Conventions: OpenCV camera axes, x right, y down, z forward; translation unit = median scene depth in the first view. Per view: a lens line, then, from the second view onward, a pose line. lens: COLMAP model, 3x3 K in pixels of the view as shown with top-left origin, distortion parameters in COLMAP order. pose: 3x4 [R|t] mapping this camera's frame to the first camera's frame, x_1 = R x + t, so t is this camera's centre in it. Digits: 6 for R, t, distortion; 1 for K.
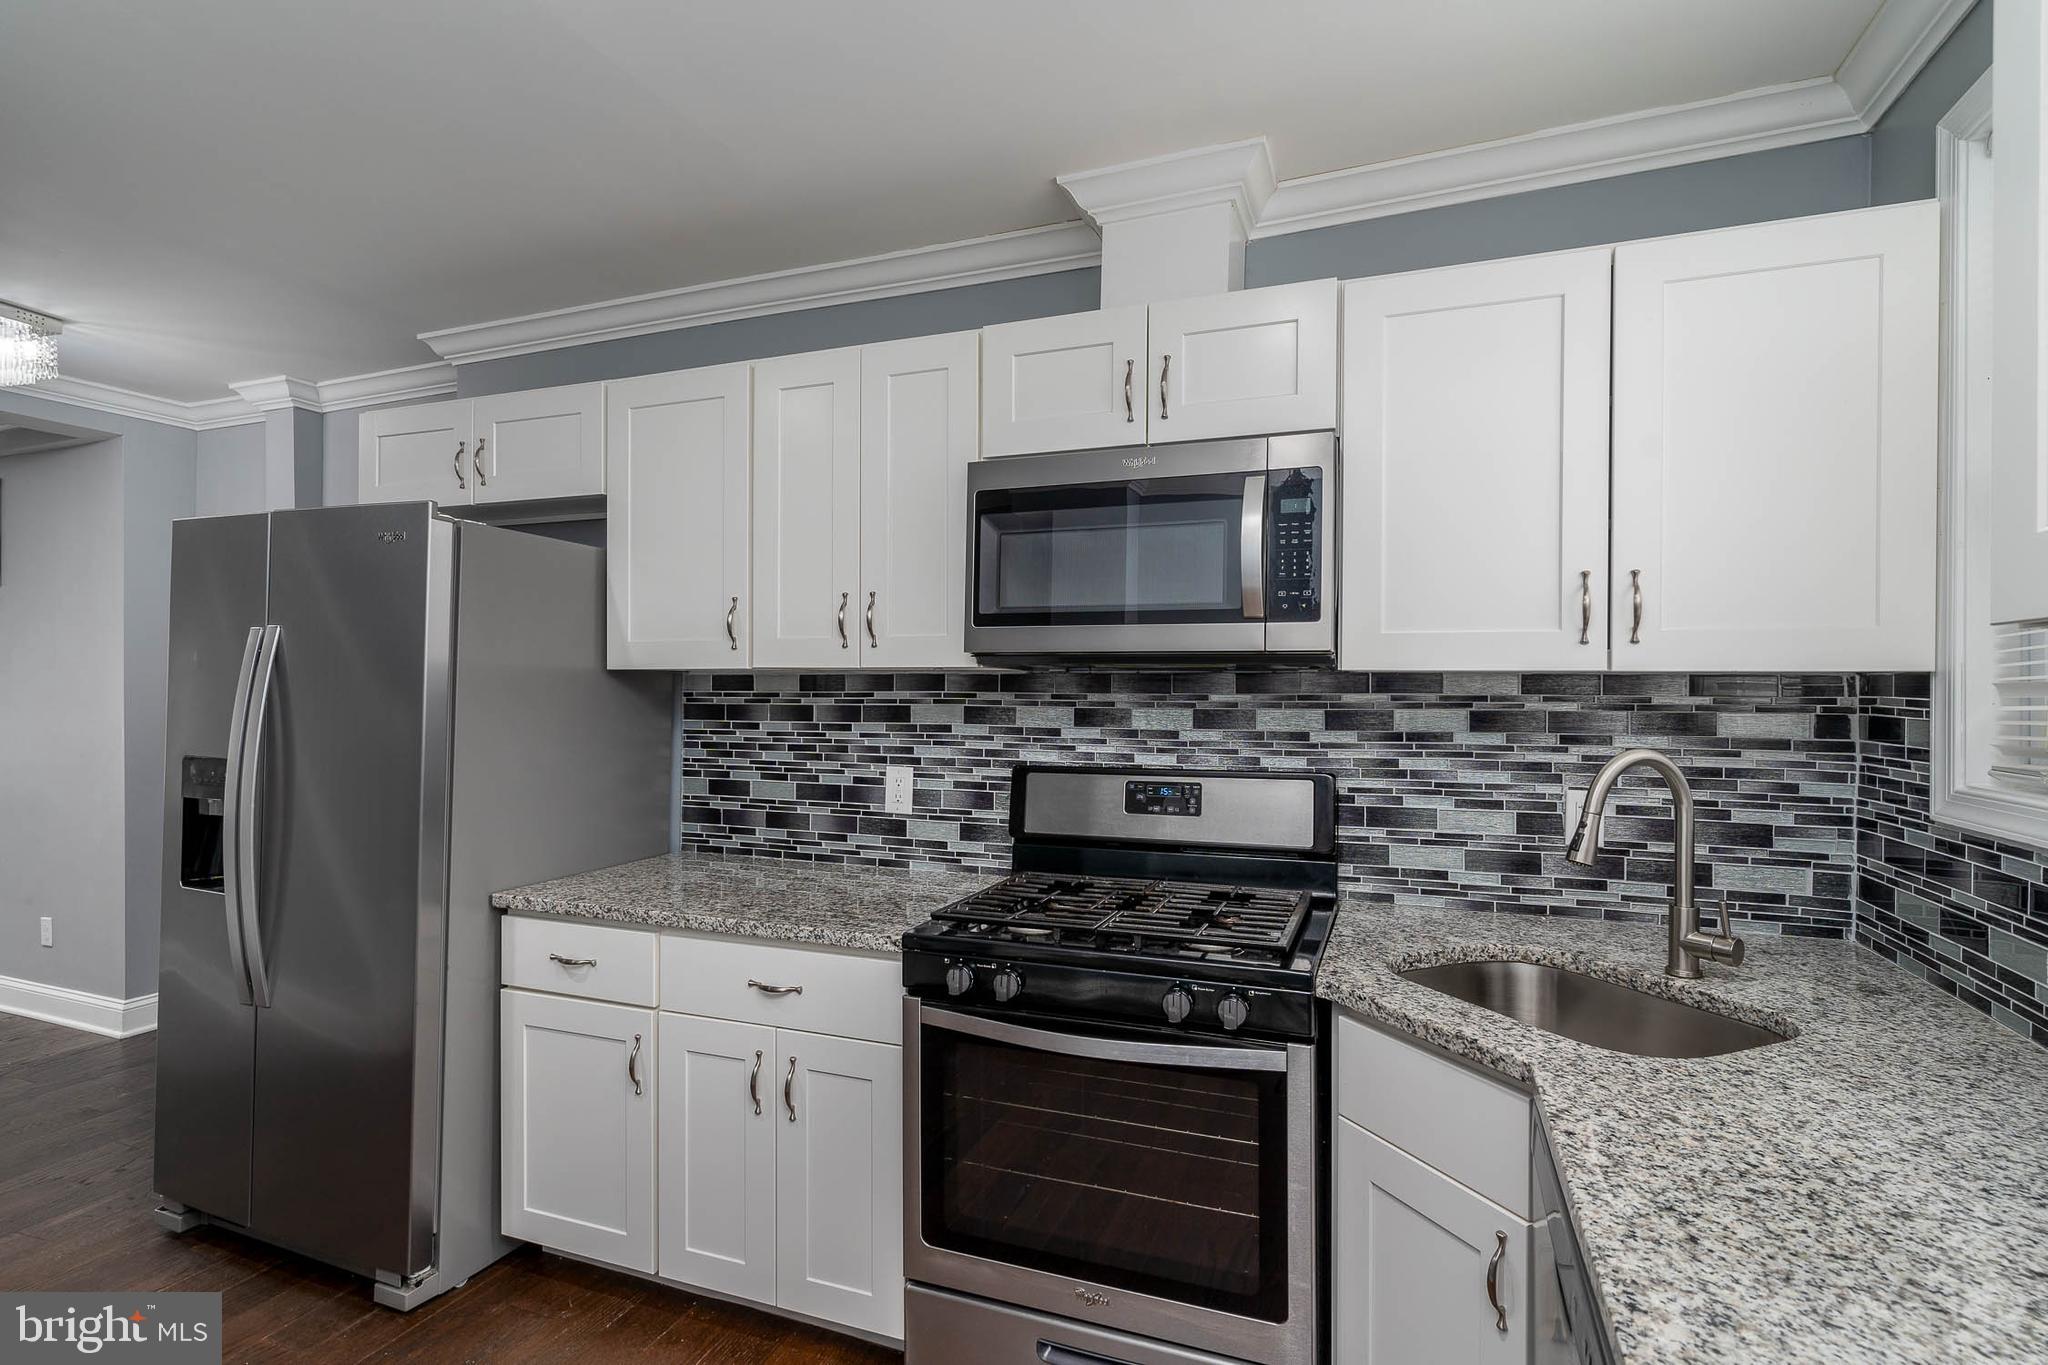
lens RADIAL K [[968.3, 0, 1039.1], [0, 968.3, 693.8], [0, 0, 1]] dist [0.008220, 0.001086]
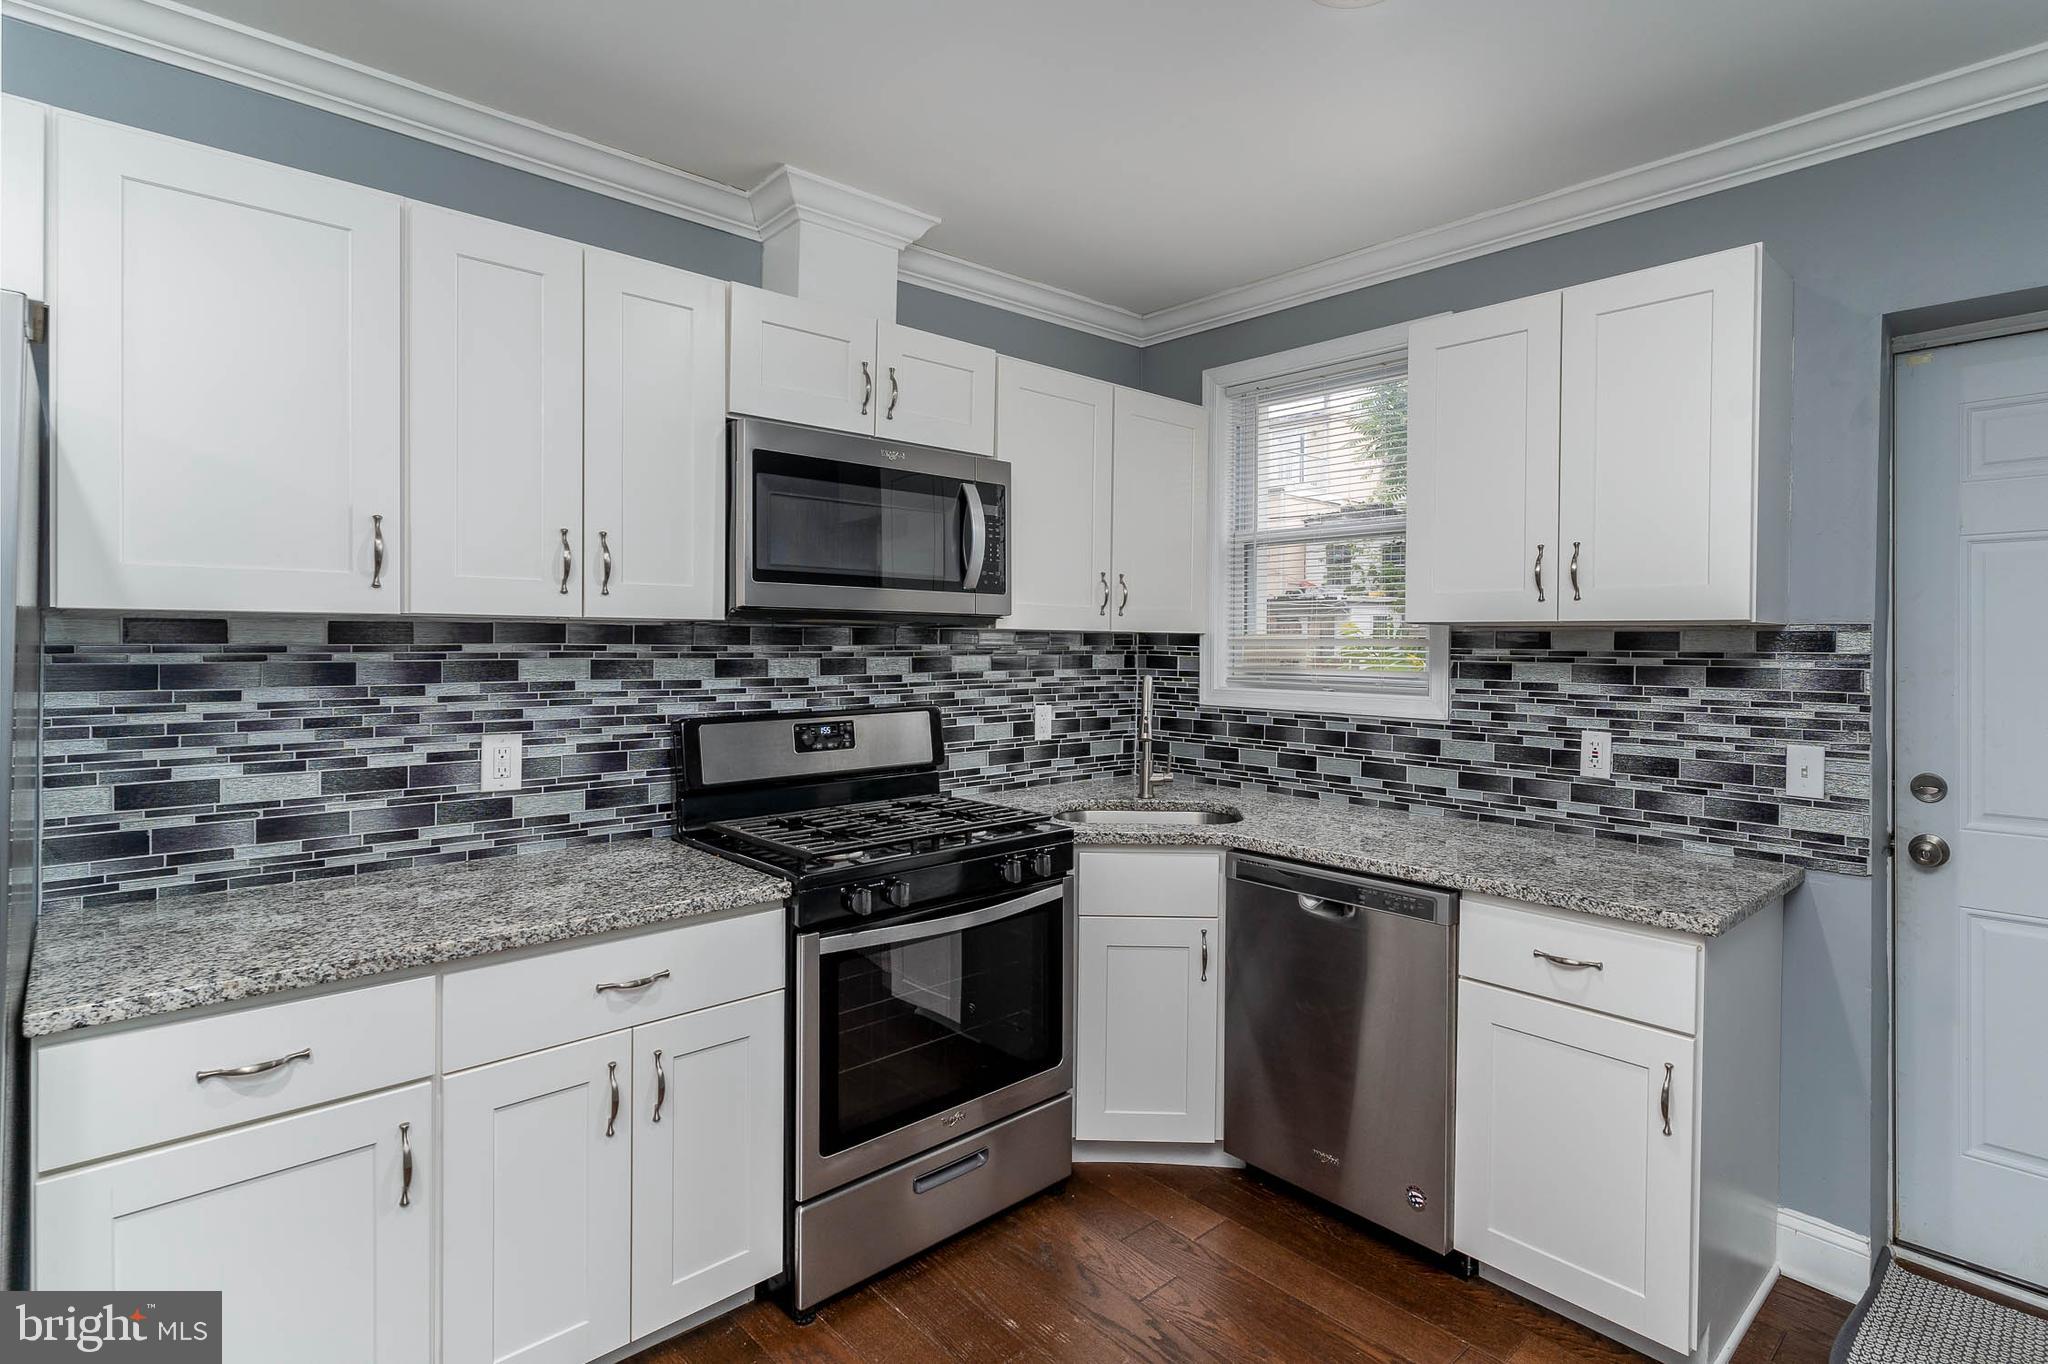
lens RADIAL K [[968.3, 0, 1039.5], [0, 968.3, 665.3], [0, 0, 1]] dist [0.008220, 0.001086]
pose [[0.470997, -0.022453, 0.881849, -0.757072], [0.000935, 0.999688, 0.024954, -0.005043], [-0.882134, -0.010929, 0.470872, 0.231034]]
